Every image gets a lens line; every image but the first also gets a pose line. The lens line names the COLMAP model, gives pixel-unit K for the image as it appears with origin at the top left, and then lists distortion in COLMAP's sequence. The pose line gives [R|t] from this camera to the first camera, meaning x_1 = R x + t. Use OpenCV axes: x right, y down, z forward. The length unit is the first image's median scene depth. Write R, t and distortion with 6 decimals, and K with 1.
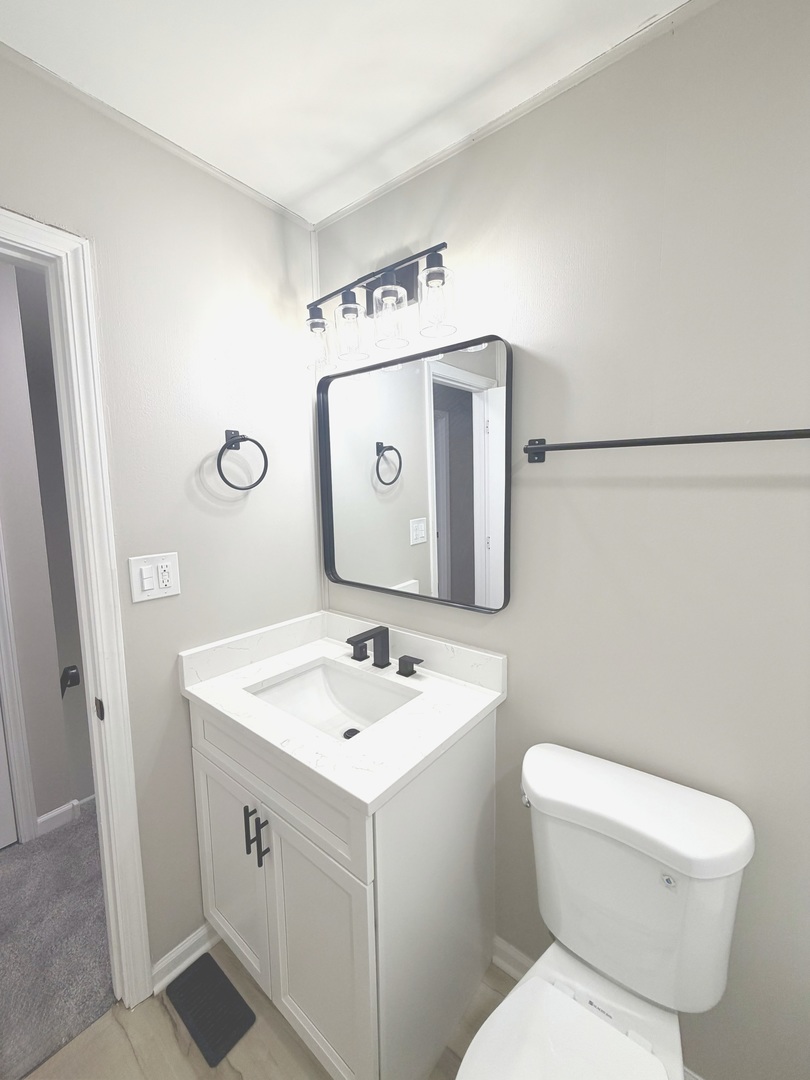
lens RADIAL K [[443.0, 0, 405.0], [0, 443.0, 540.0], [0, 0, 1]] dist [0.004683, 0.000115]
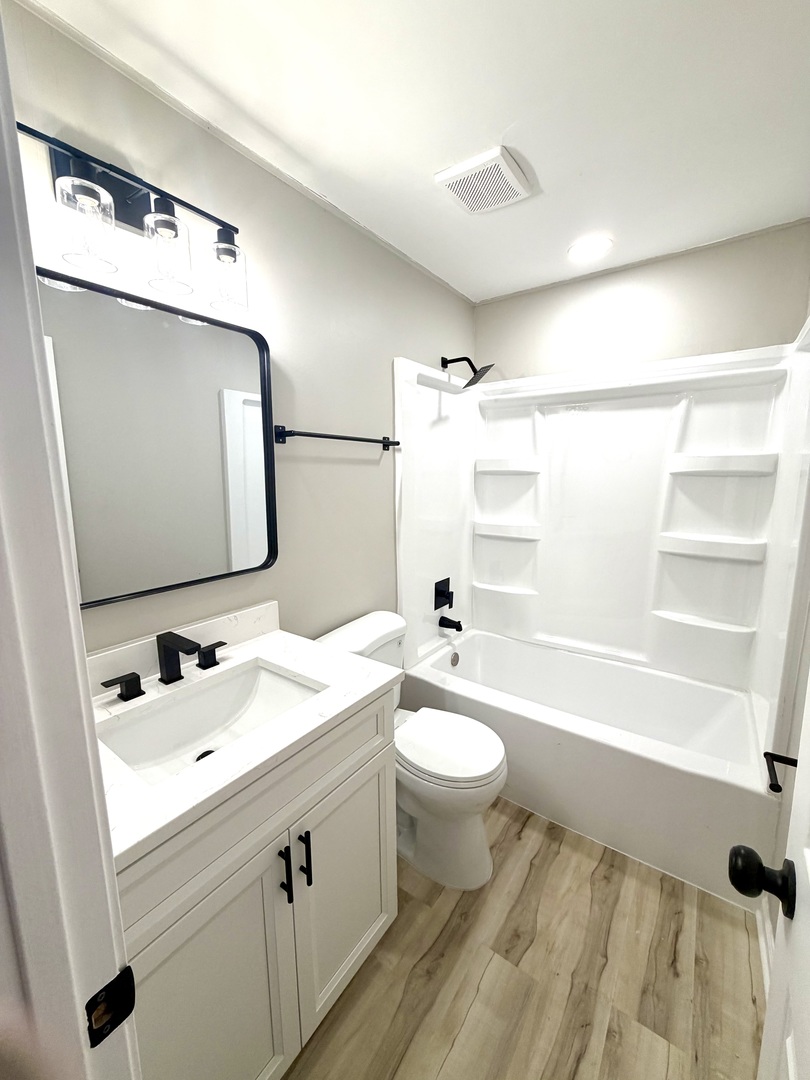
lens RADIAL K [[428.3, 0, 405.0], [0, 428.3, 540.0], [0, 0, 1]] dist [-0.001290, -0.000254]
pose [[-0.072282, -0.146858, 0.986513, -0.909445], [0.129323, 0.979371, 0.155270, -0.036965], [-0.988965, 0.138802, -0.051799, 0.646980]]
